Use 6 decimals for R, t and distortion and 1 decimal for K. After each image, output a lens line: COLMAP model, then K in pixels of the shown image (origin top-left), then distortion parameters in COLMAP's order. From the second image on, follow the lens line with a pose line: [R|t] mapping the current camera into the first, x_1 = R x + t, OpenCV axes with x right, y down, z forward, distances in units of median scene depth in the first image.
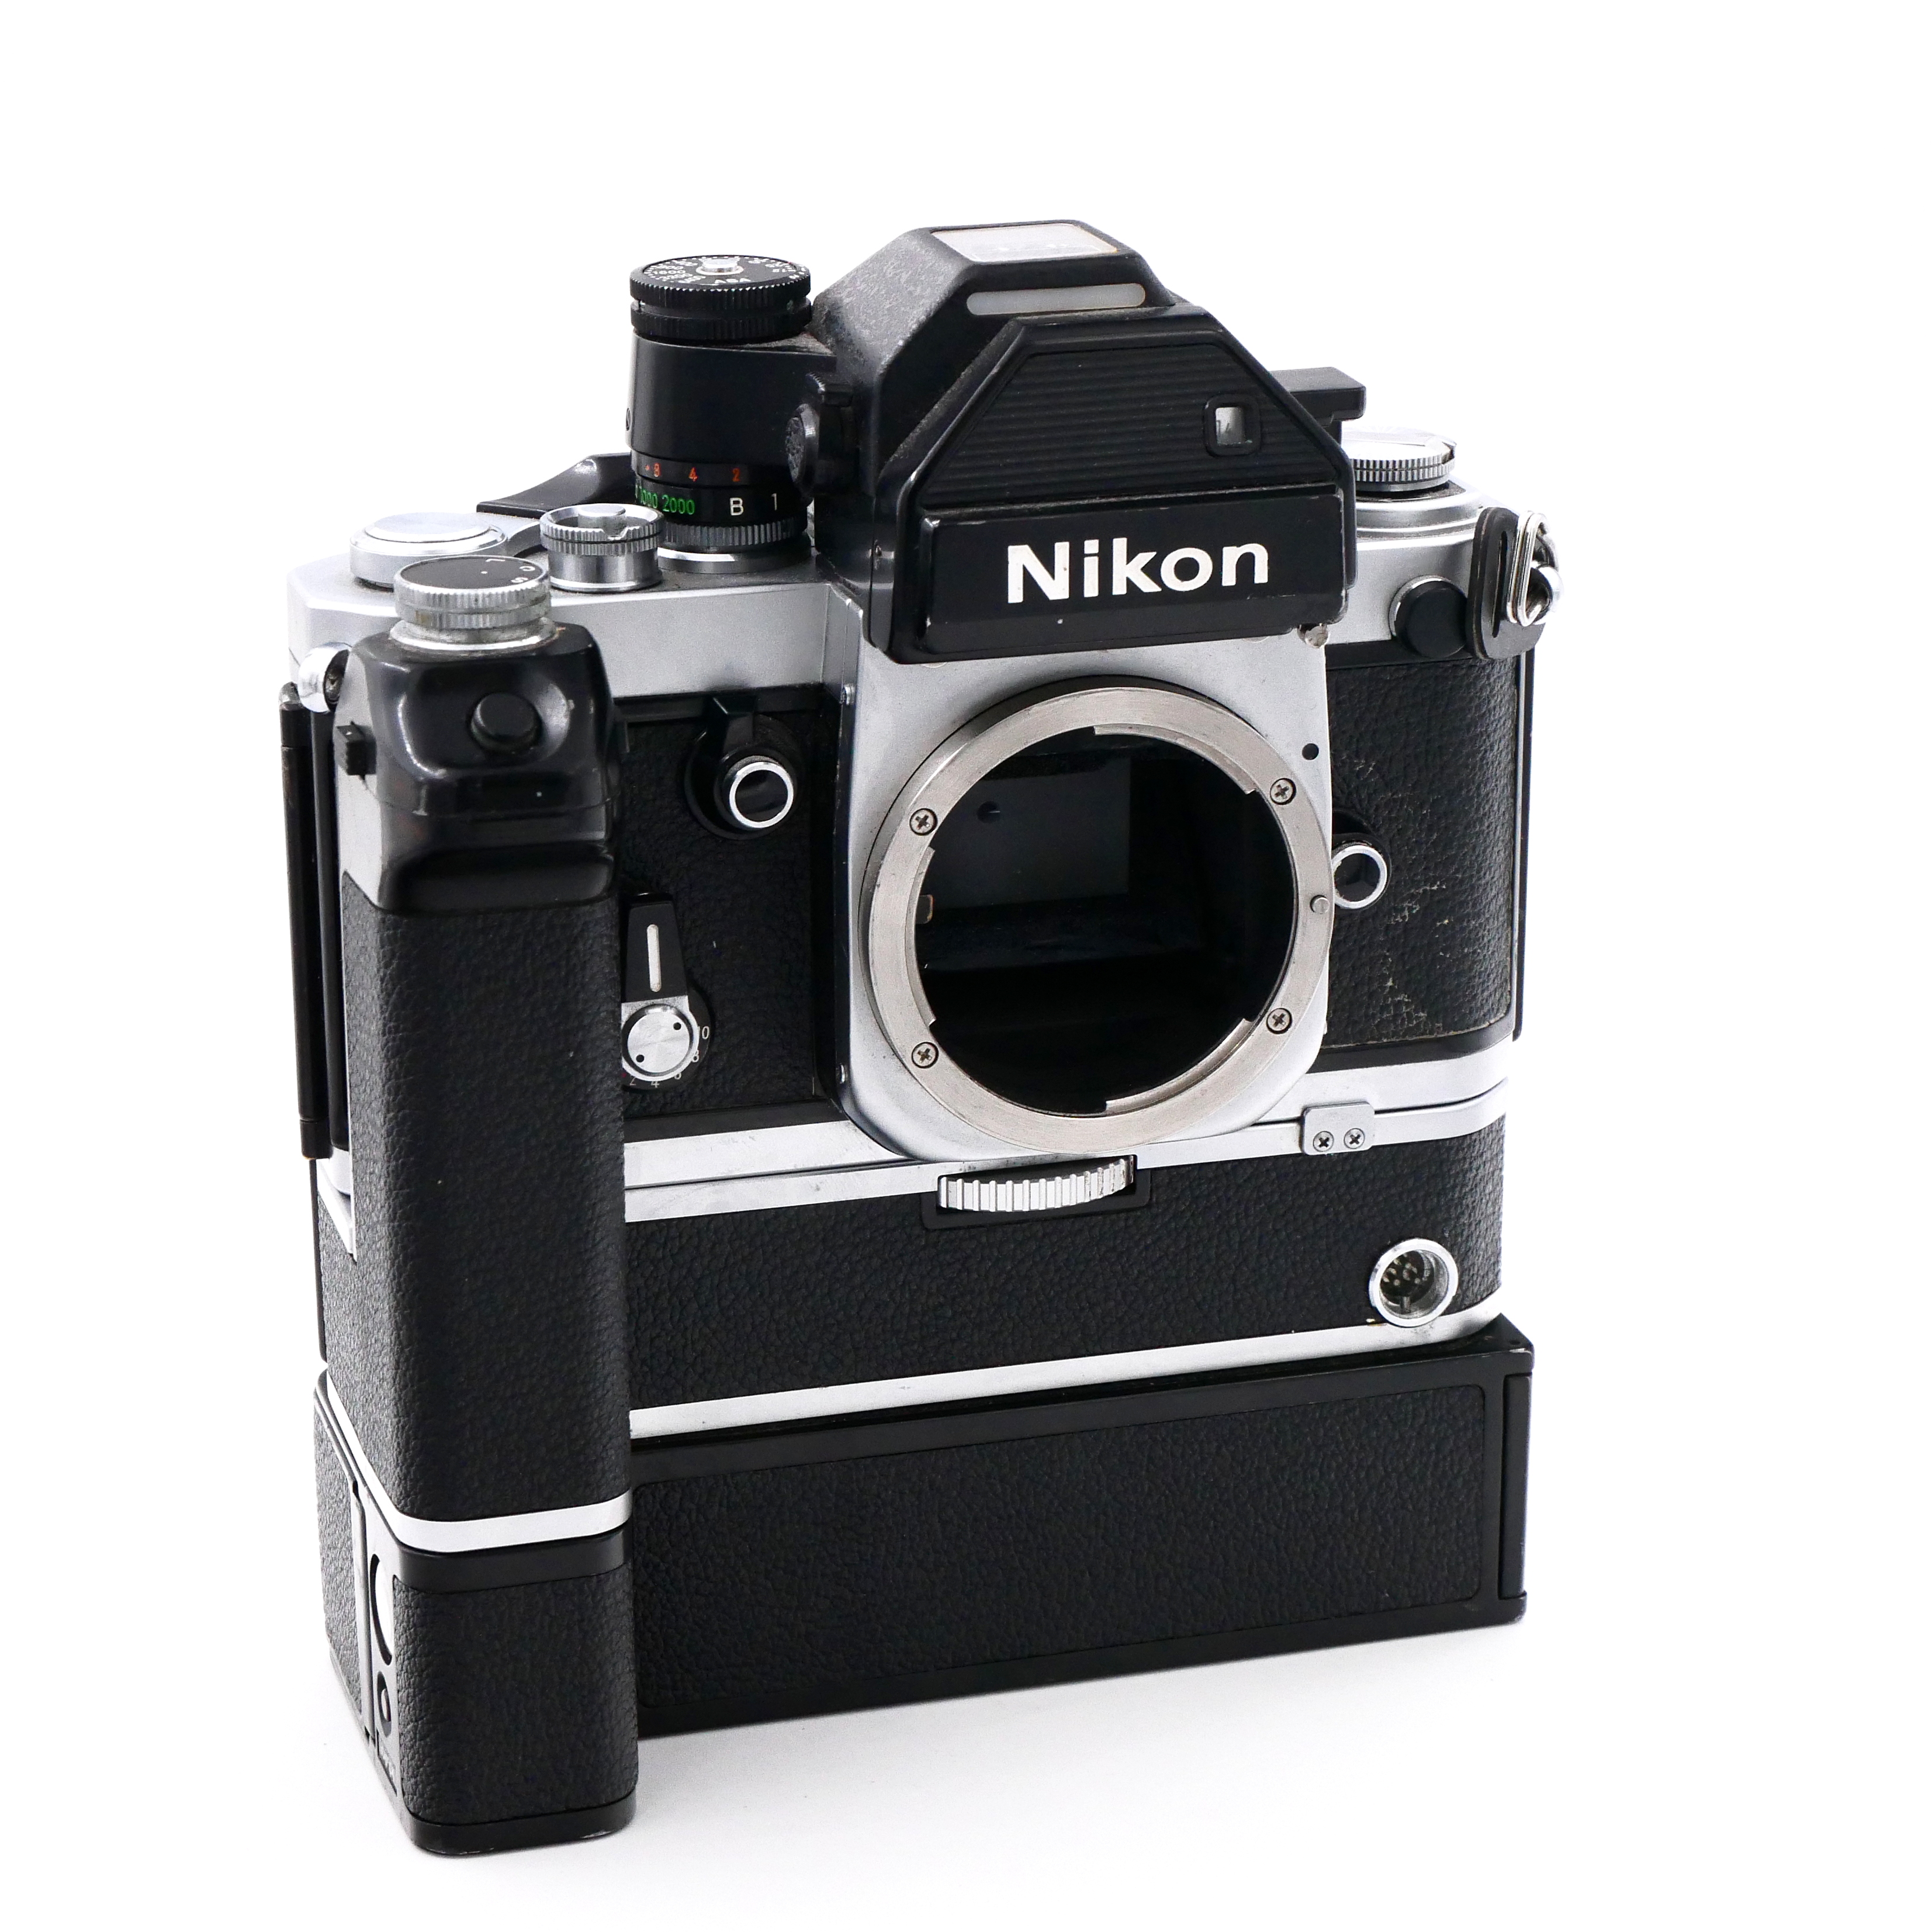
lens RADIAL K [[5466.0, 0, 966.5], [0, 5466.0, 968.4], [0, 0, 1]] dist [-0.557301, 0.000000]
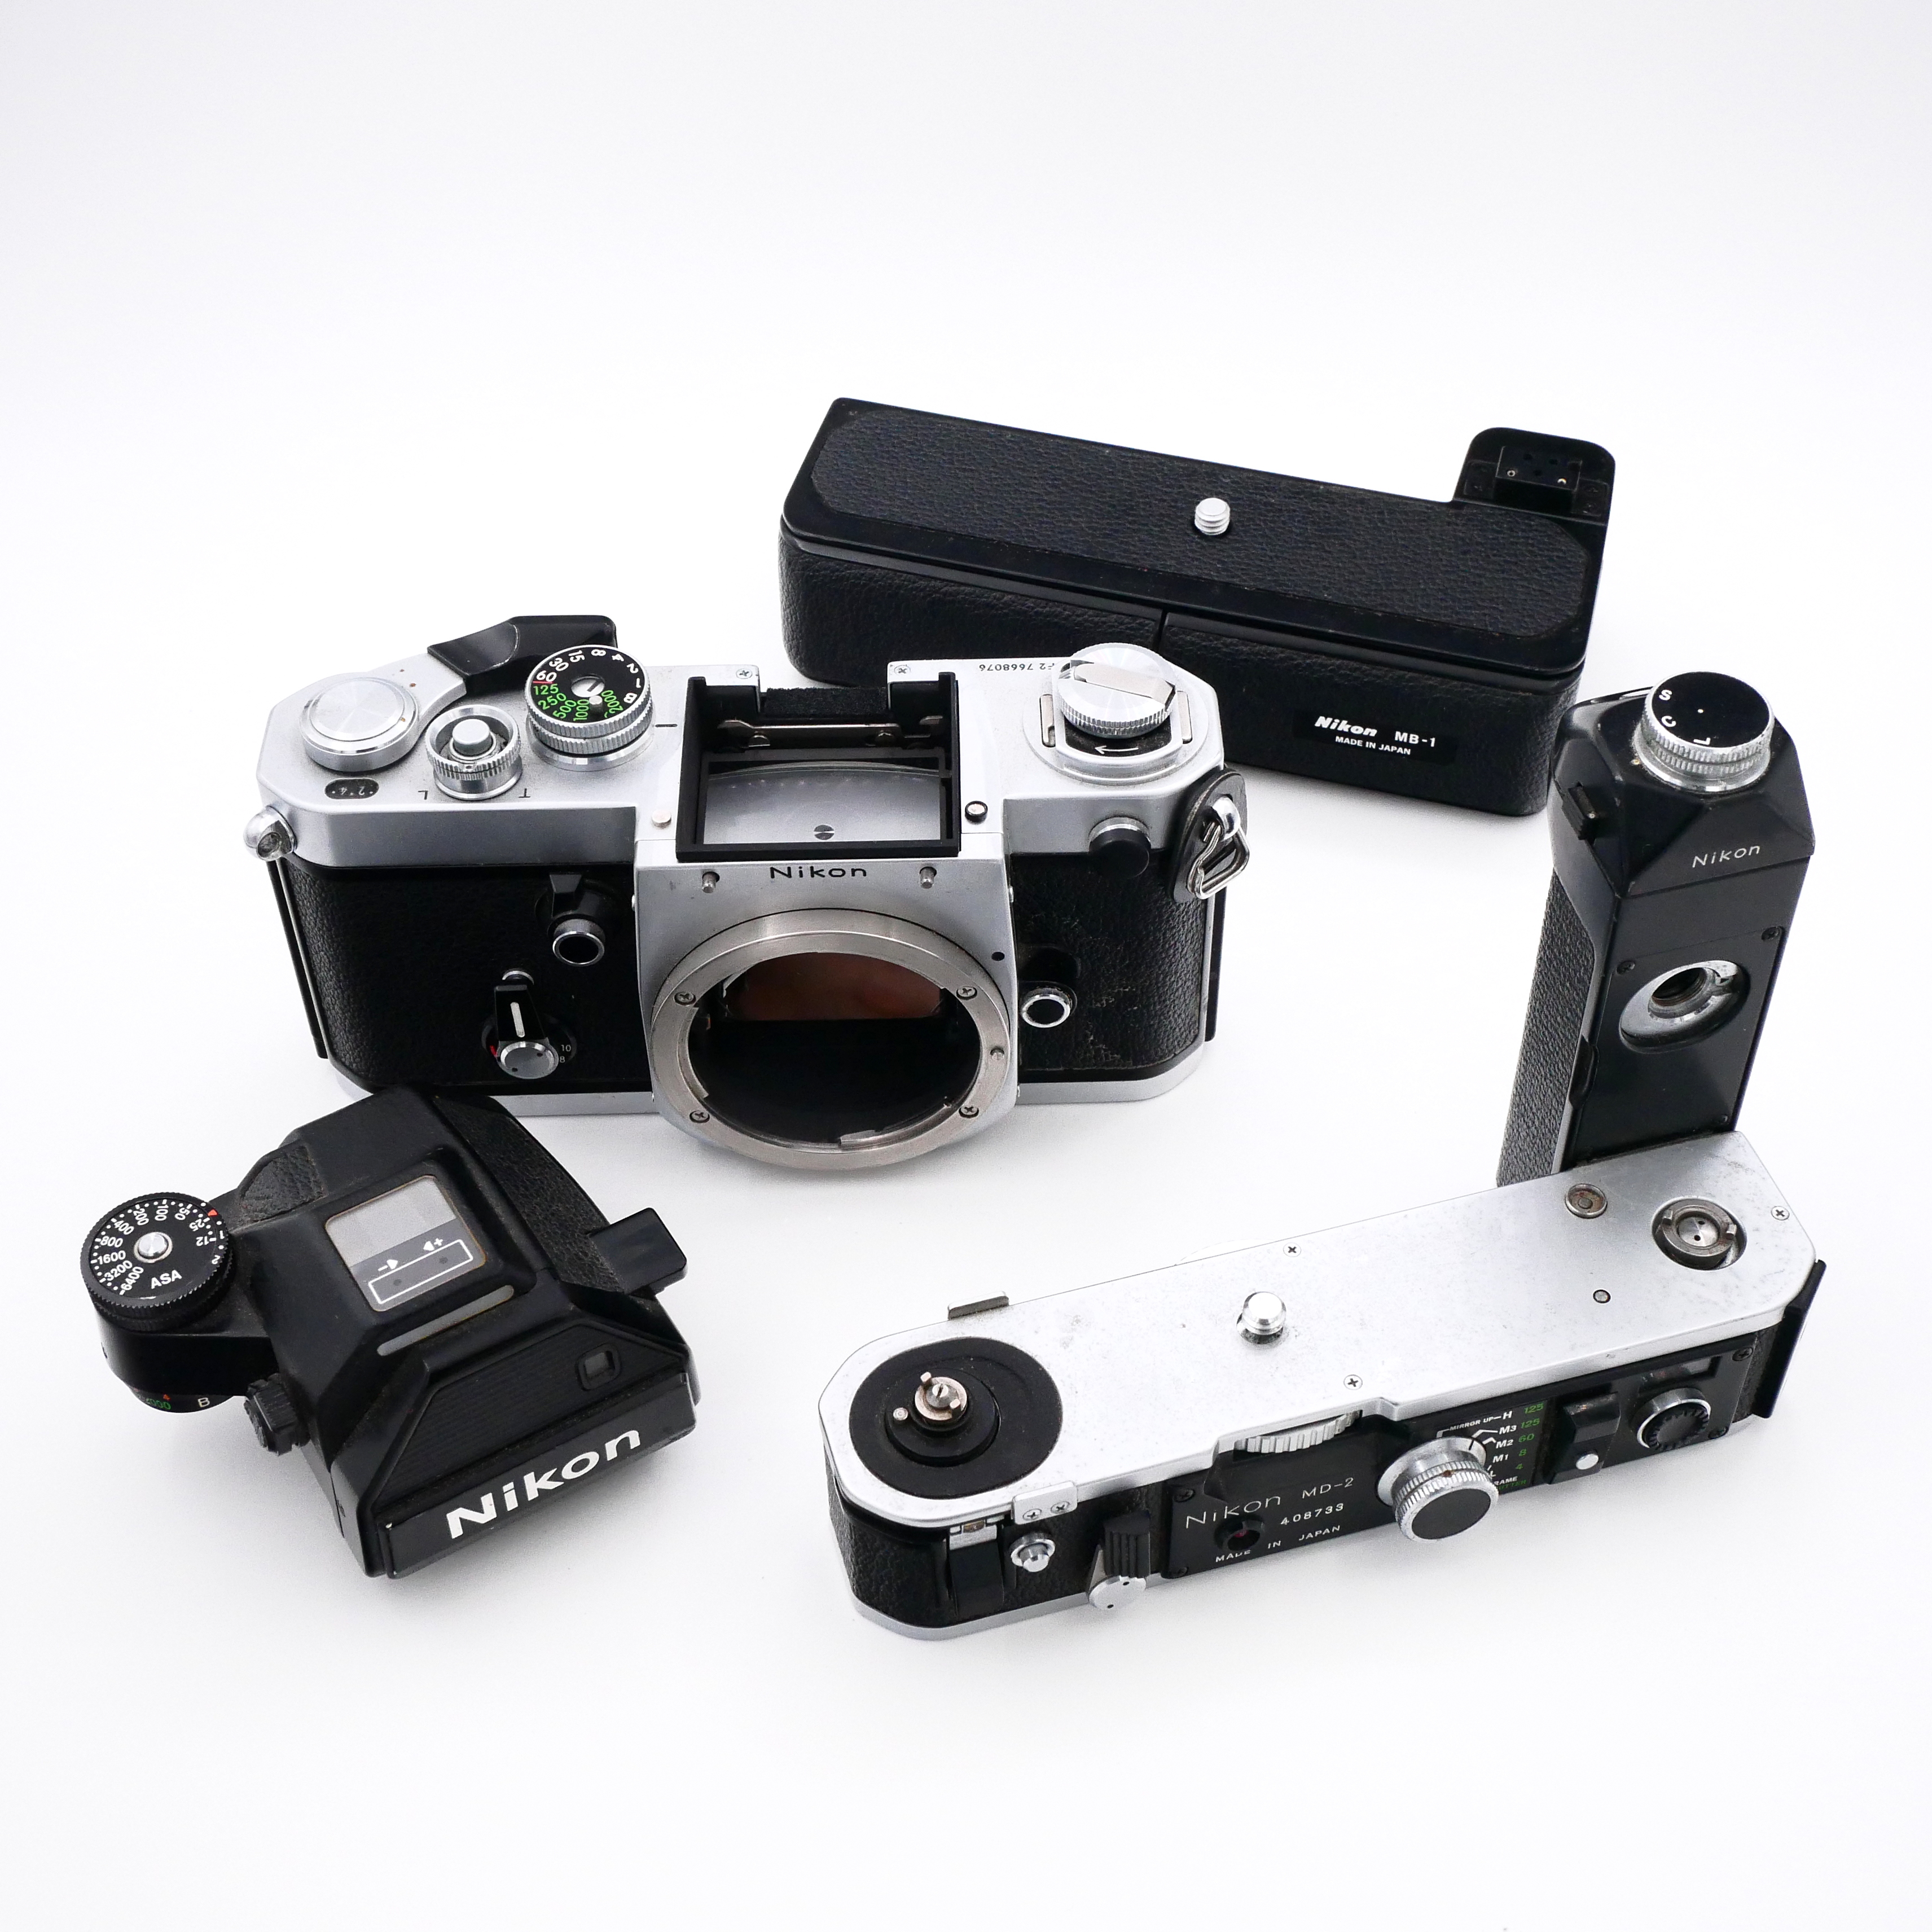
lens RADIAL K [[2790.8, 0, 966.2], [0, 2790.8, 963.5], [0, 0, 1]] dist [0.017237, 0.000000]
pose [[0.964766, 0.183628, -0.188435, 0.181285], [-0.071976, 0.873058, 0.482276, -0.359301], [0.253074, -0.451720, 0.855513, 0.415825]]
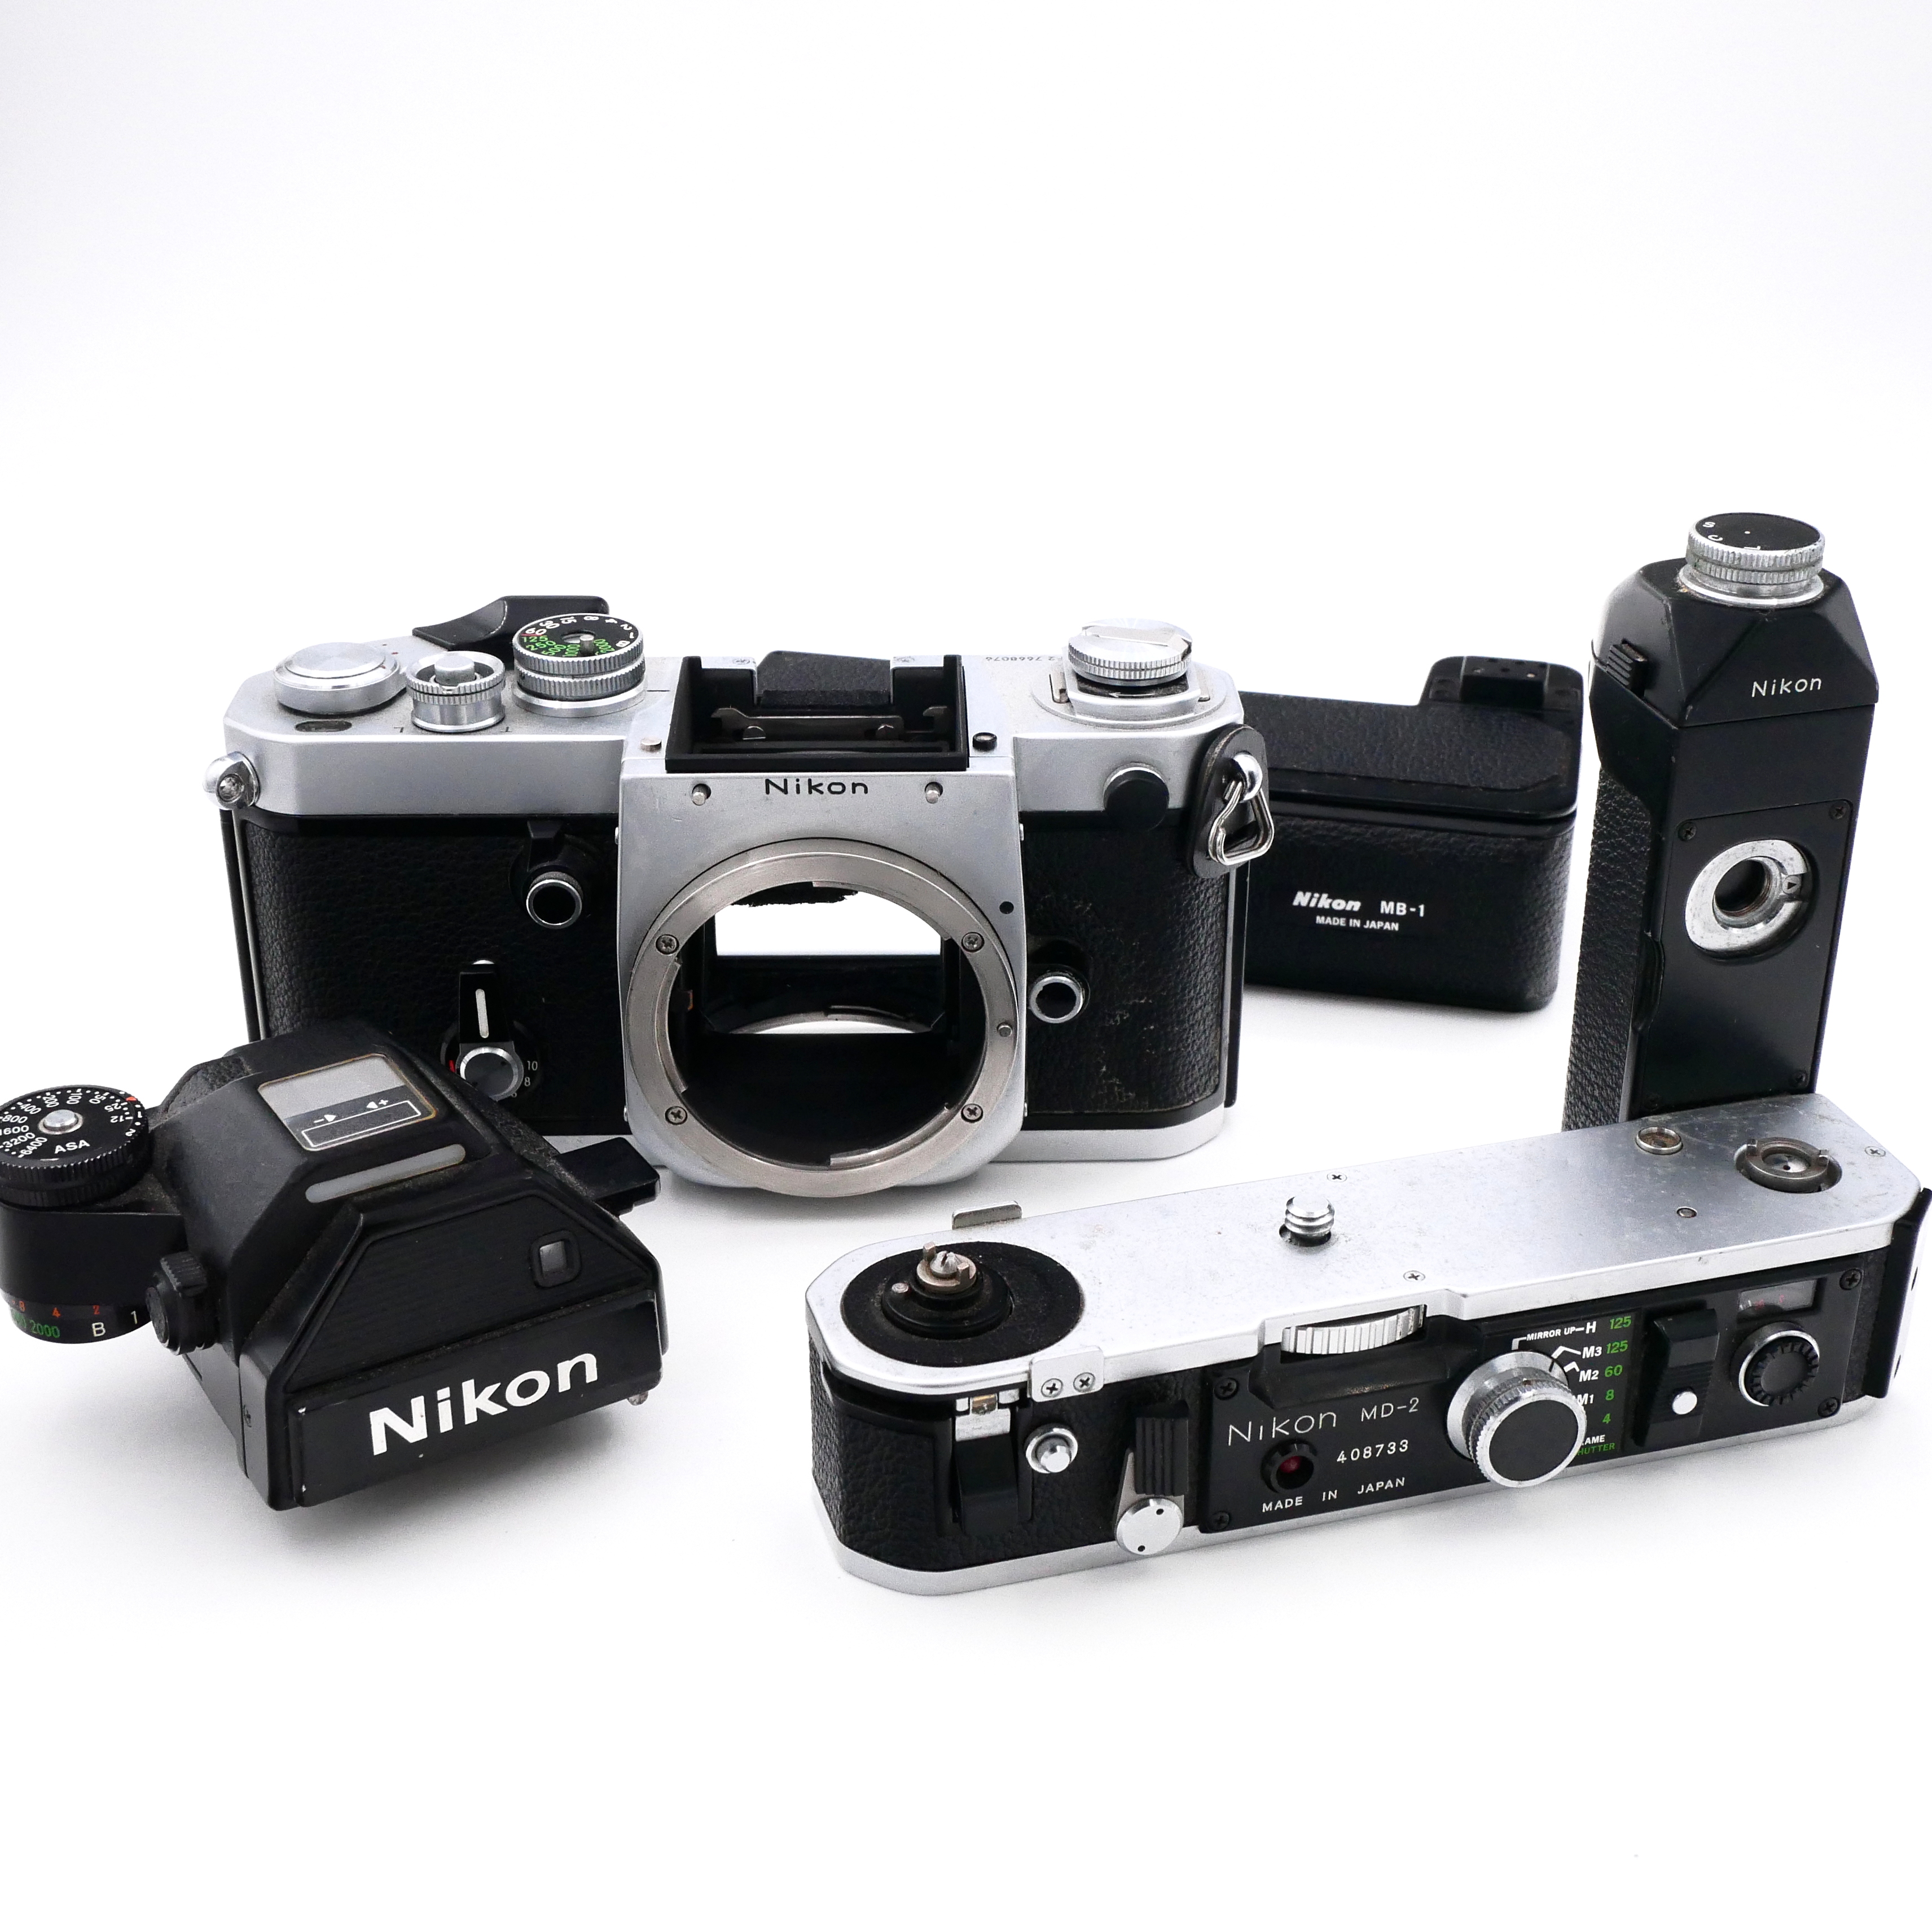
lens RADIAL K [[2790.8, 0, 966.8], [0, 2790.8, 975.1], [0, 0, 1]] dist [0.017237, 0.000000]
pose [[0.966524, 0.122351, -0.225526, 0.195675], [-0.084133, 0.981512, 0.171921, -0.130510], [0.242391, -0.147191, 0.958948, 0.390670]]
